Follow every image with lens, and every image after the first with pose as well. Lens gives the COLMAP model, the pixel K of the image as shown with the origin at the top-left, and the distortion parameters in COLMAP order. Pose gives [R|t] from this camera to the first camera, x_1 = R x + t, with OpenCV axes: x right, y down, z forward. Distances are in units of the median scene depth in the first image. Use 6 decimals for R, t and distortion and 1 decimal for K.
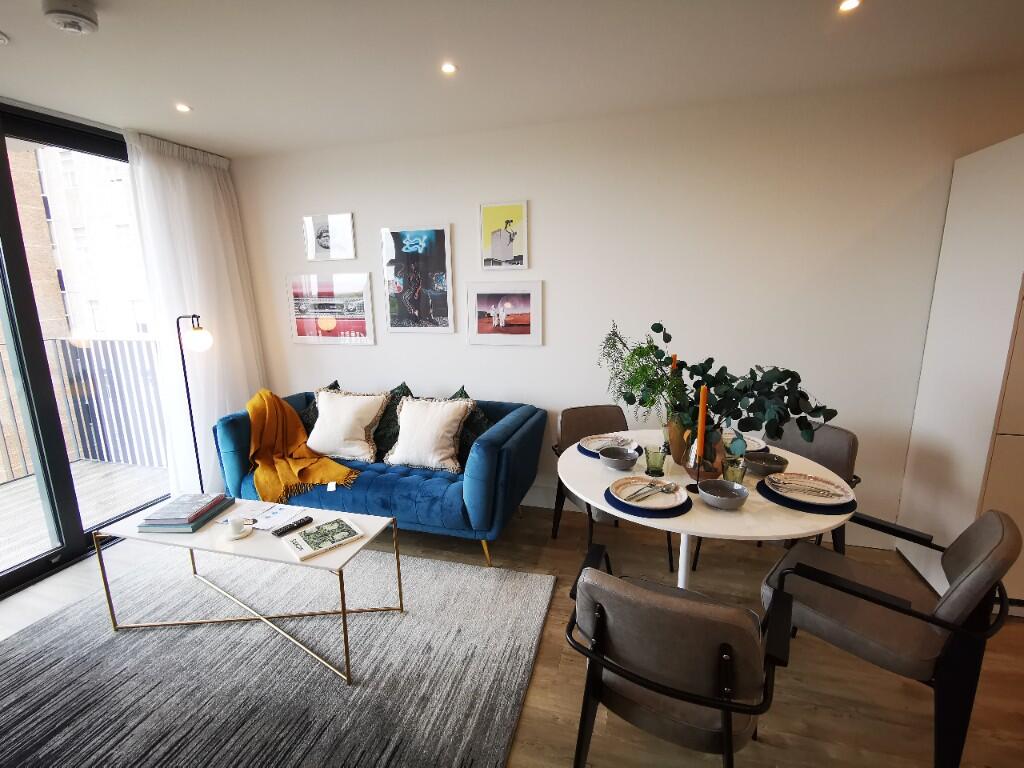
lens RADIAL K [[476.8, 0, 506.2], [0, 476.8, 378.7], [0, 0, 1]] dist [0.005460, 0.005807]
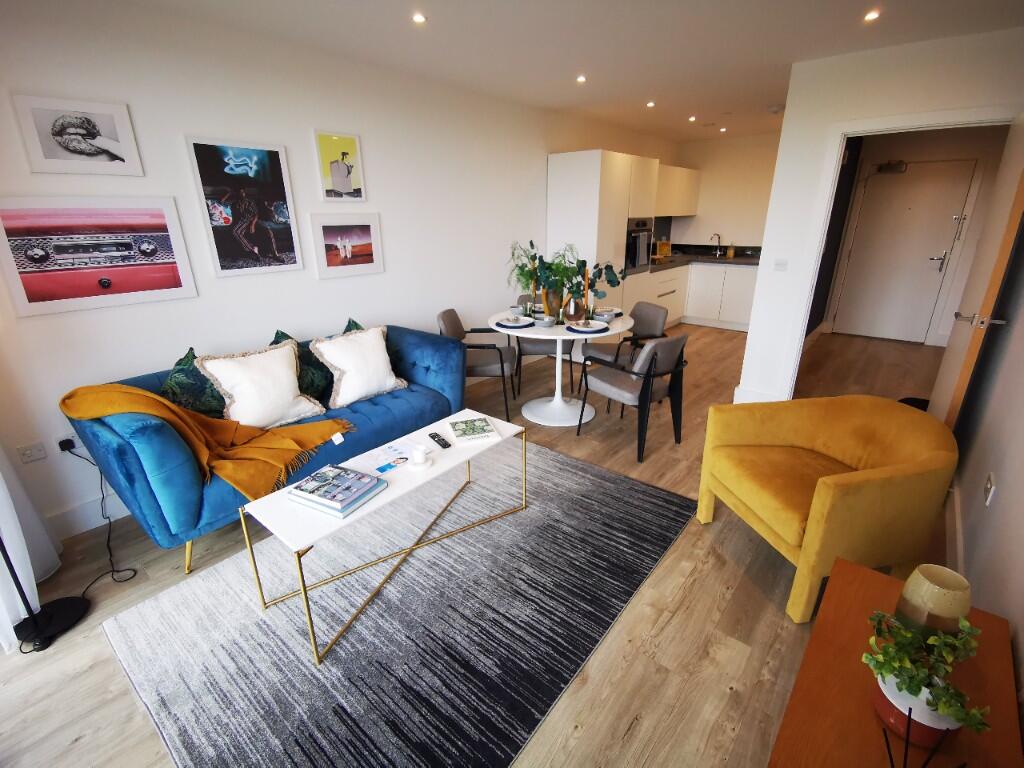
lens RADIAL K [[476.8, 0, 505.1], [0, 476.8, 382.6], [0, 0, 1]] dist [0.005460, 0.005807]
pose [[0.404701, -0.291323, 0.866803, -0.869350], [0.181209, 0.954648, 0.236242, -0.033784], [-0.896315, 0.061465, 0.439137, 0.249757]]
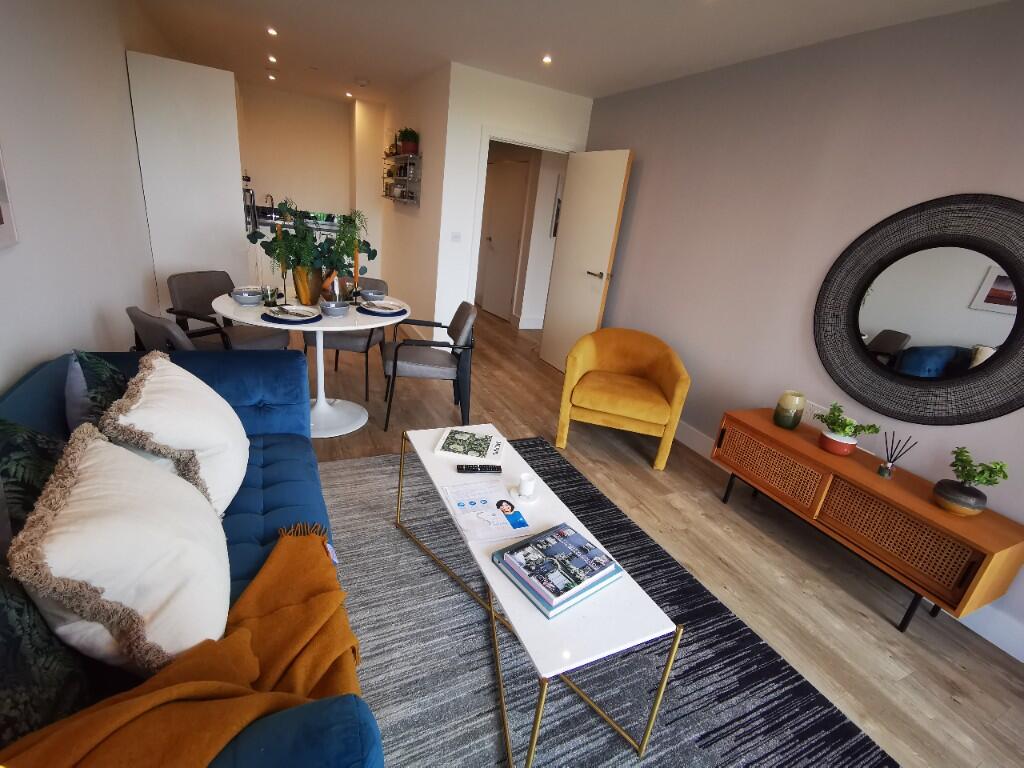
lens RADIAL K [[476.8, 0, 513.2], [0, 476.8, 384.7], [0, 0, 1]] dist [0.005460, 0.005807]
pose [[-0.668700, -0.314153, 0.673905, -0.685643], [0.038326, 0.890588, 0.453193, -0.146897], [-0.742544, 0.328878, -0.583496, 0.944247]]
